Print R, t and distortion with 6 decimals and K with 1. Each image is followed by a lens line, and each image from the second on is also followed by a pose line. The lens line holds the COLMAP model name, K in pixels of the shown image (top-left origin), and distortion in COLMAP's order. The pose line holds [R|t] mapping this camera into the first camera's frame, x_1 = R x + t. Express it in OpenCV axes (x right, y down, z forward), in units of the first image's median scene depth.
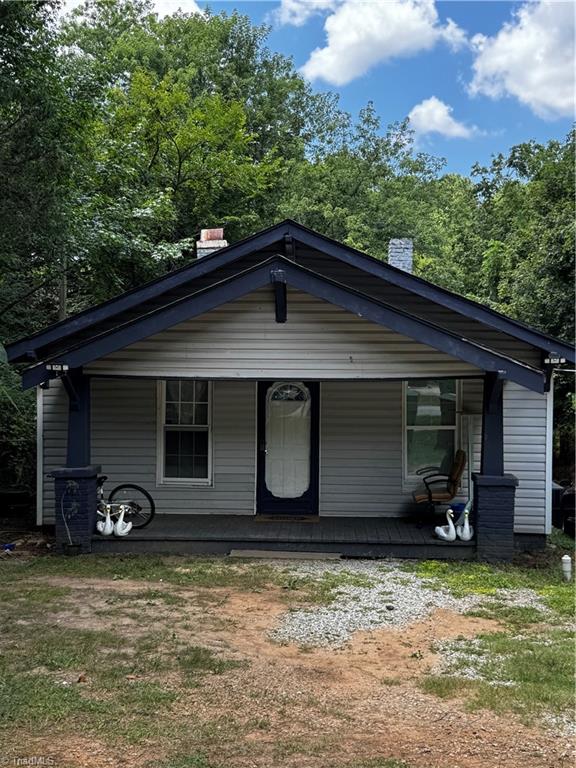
lens RADIAL K [[966.7, 0, 283.4], [0, 966.7, 380.1], [0, 0, 1]] dist [-0.030304, 0.352310]
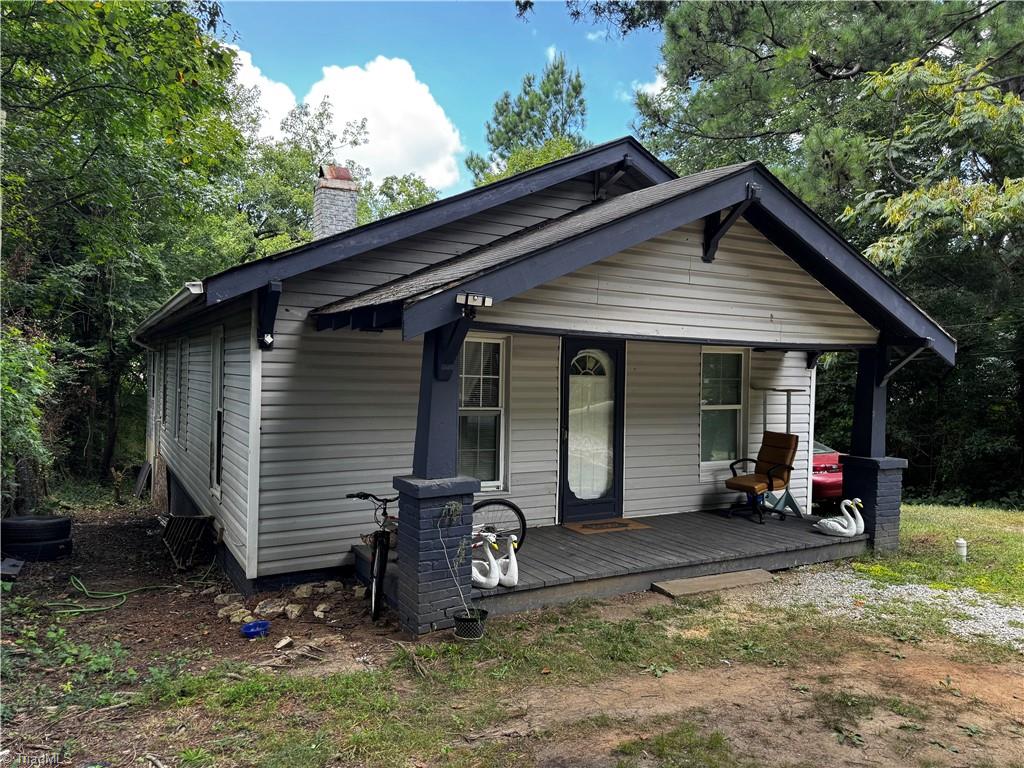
lens RADIAL K [[727.7, 0, 512.0], [0, 727.7, 384.0], [0, 0, 1]] dist [0.008706, -0.004706]
pose [[0.833462, 0.006224, 0.552542, -0.430612], [-0.006540, 0.999978, -0.001399, 0.034408], [-0.552538, -0.002448, 0.833484, 0.622527]]
